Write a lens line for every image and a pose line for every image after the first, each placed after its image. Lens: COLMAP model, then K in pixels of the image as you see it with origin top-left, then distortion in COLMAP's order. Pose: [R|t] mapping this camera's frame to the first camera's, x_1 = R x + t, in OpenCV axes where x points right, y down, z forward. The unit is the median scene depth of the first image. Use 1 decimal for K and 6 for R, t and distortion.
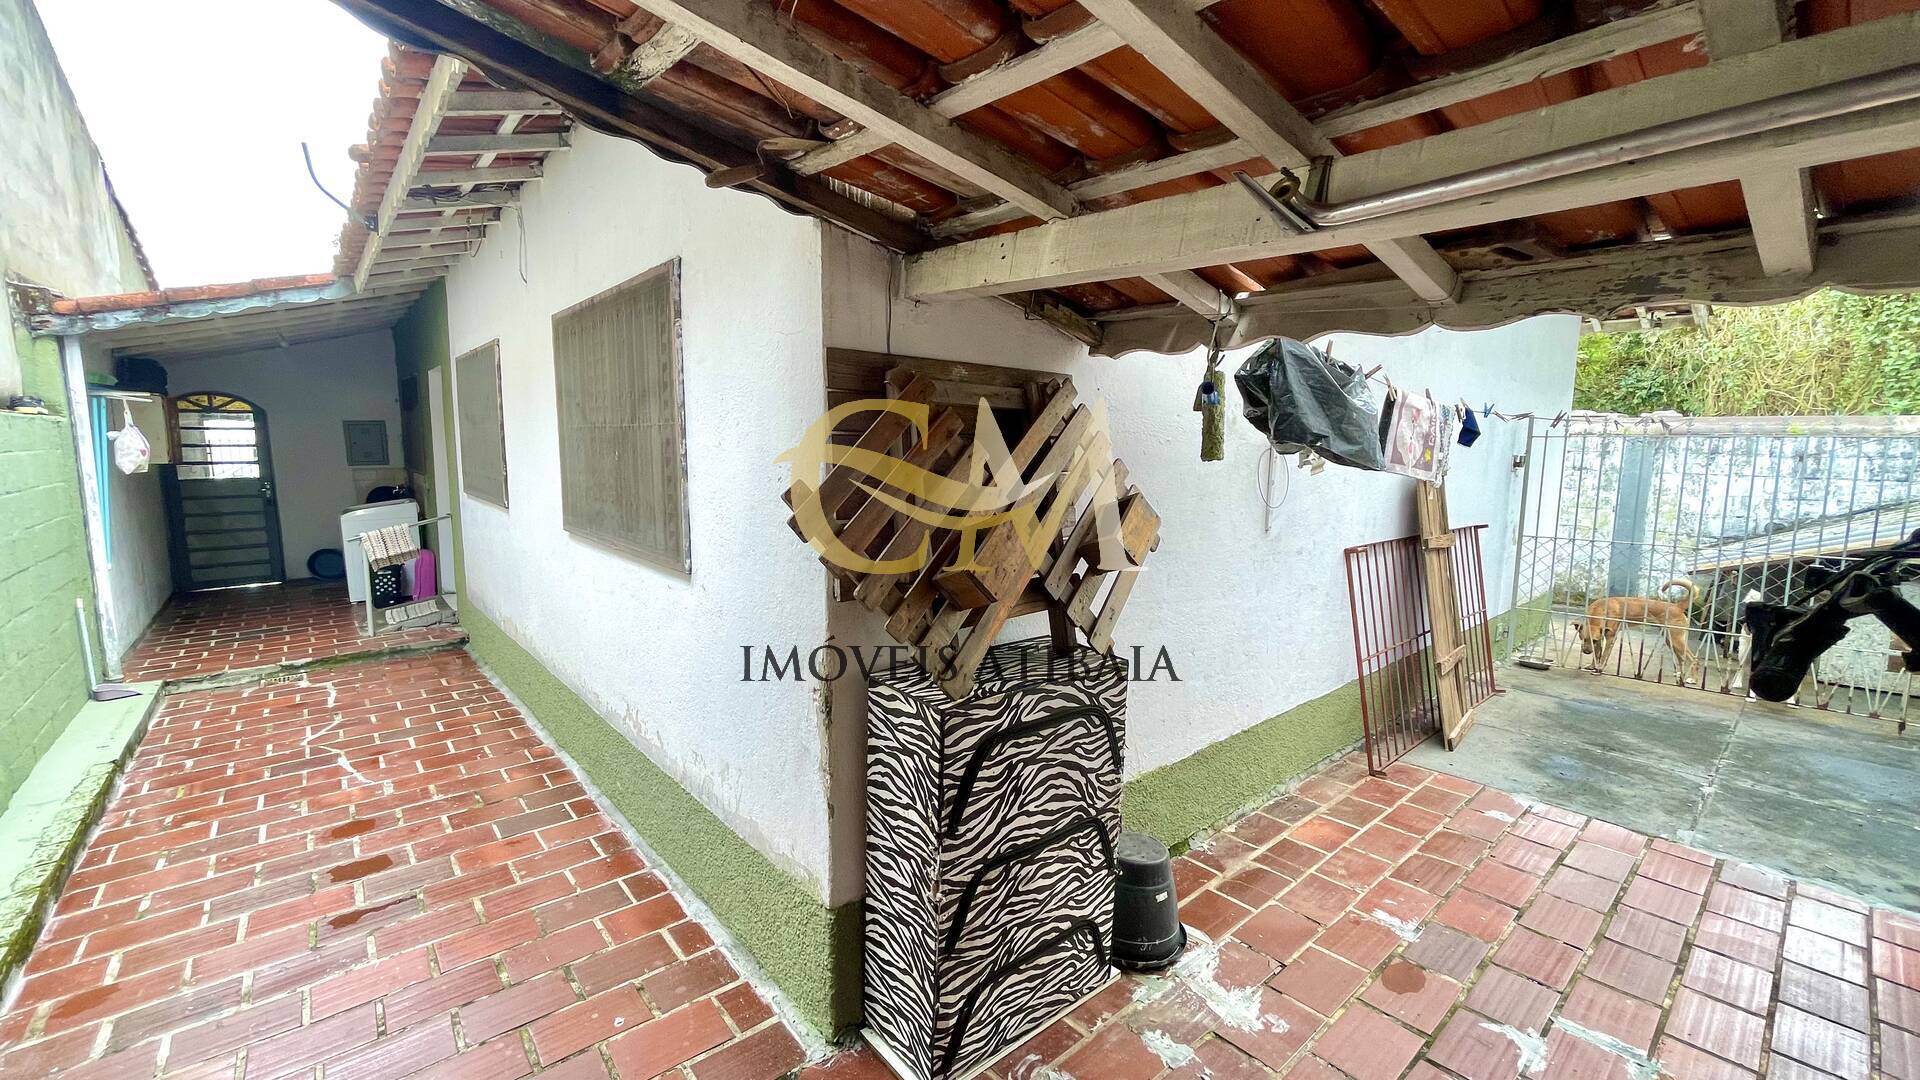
lens RADIAL K [[768.1, 0, 949.3], [0, 768.1, 546.0], [0, 0, 1]] dist [0.000475, 0.000037]
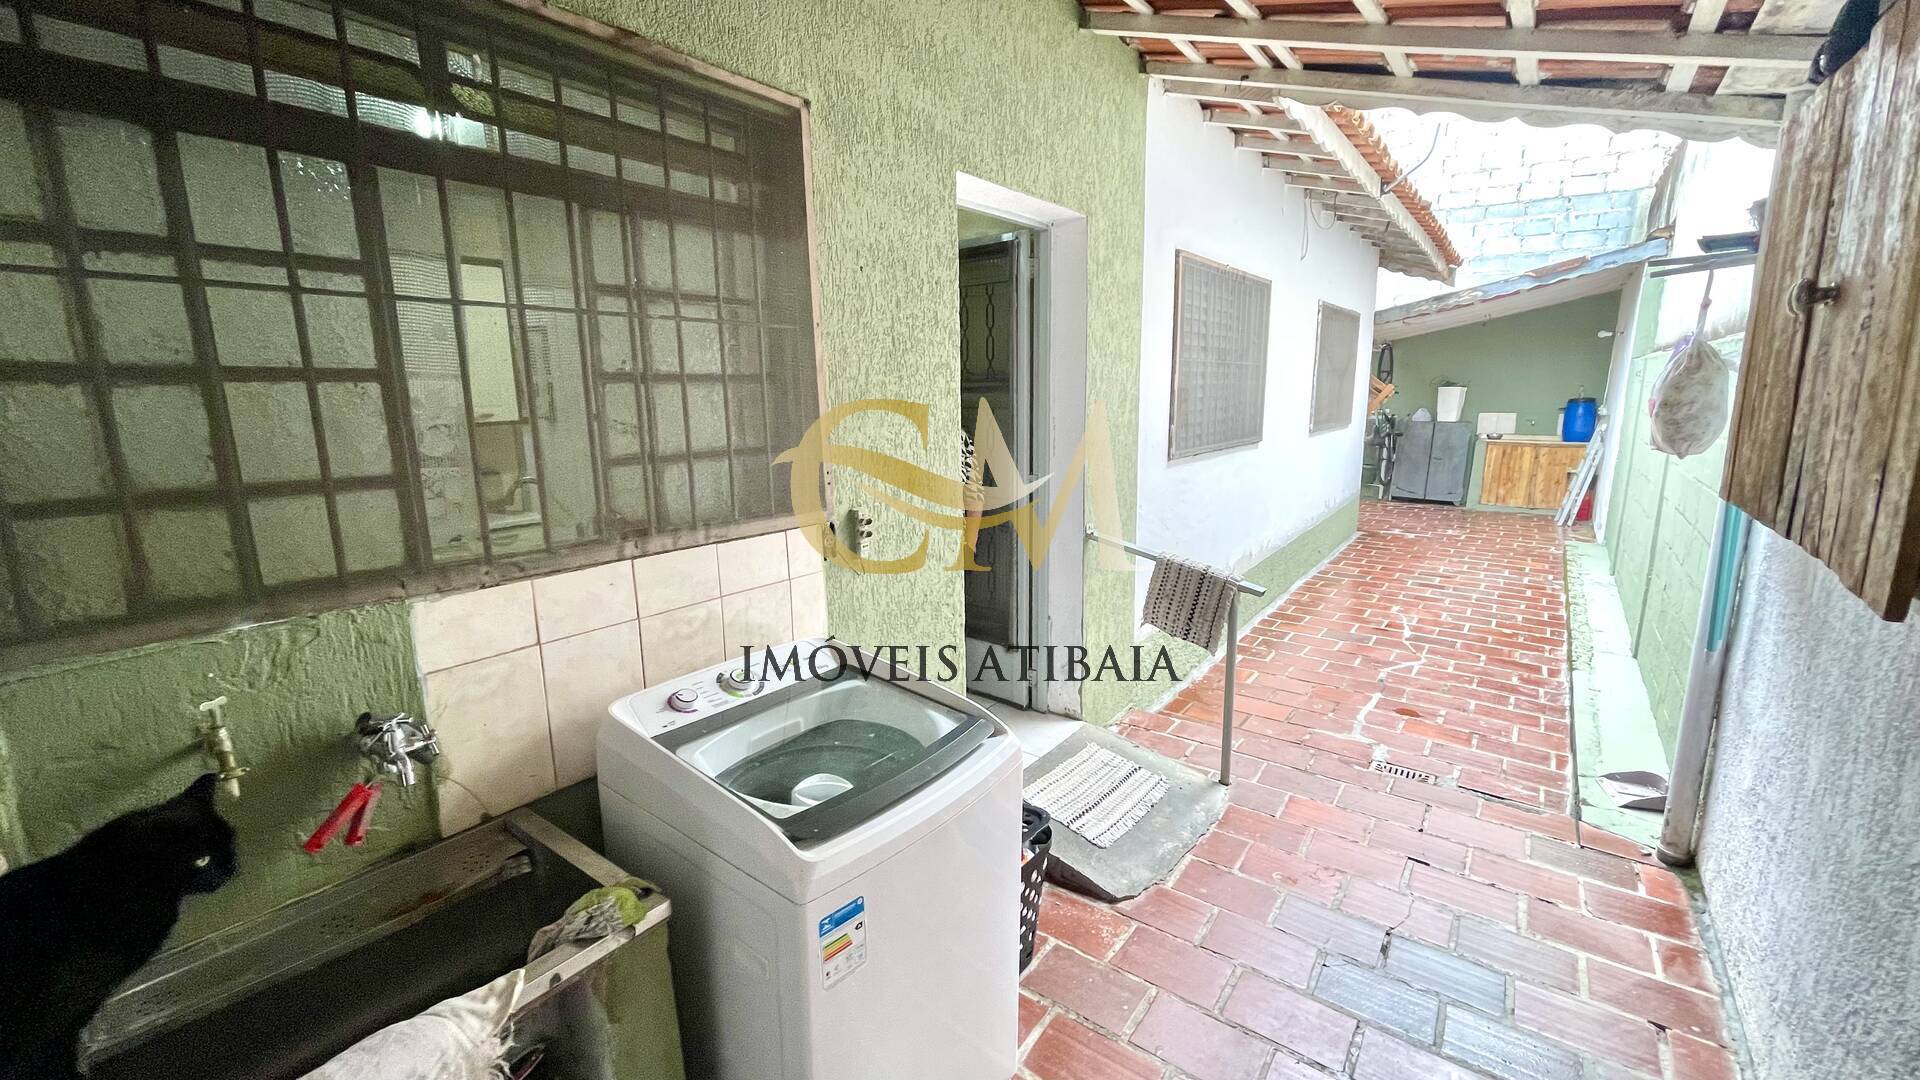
lens RADIAL K [[768.1, 0, 952.4], [0, 768.1, 526.3], [0, 0, 1]] dist [0.000475, 0.000037]
pose [[-0.213679, -0.180737, 0.960039, -0.408585], [0.133363, 0.968139, 0.211944, -0.060174], [-0.967758, 0.173322, -0.182767, 0.433286]]
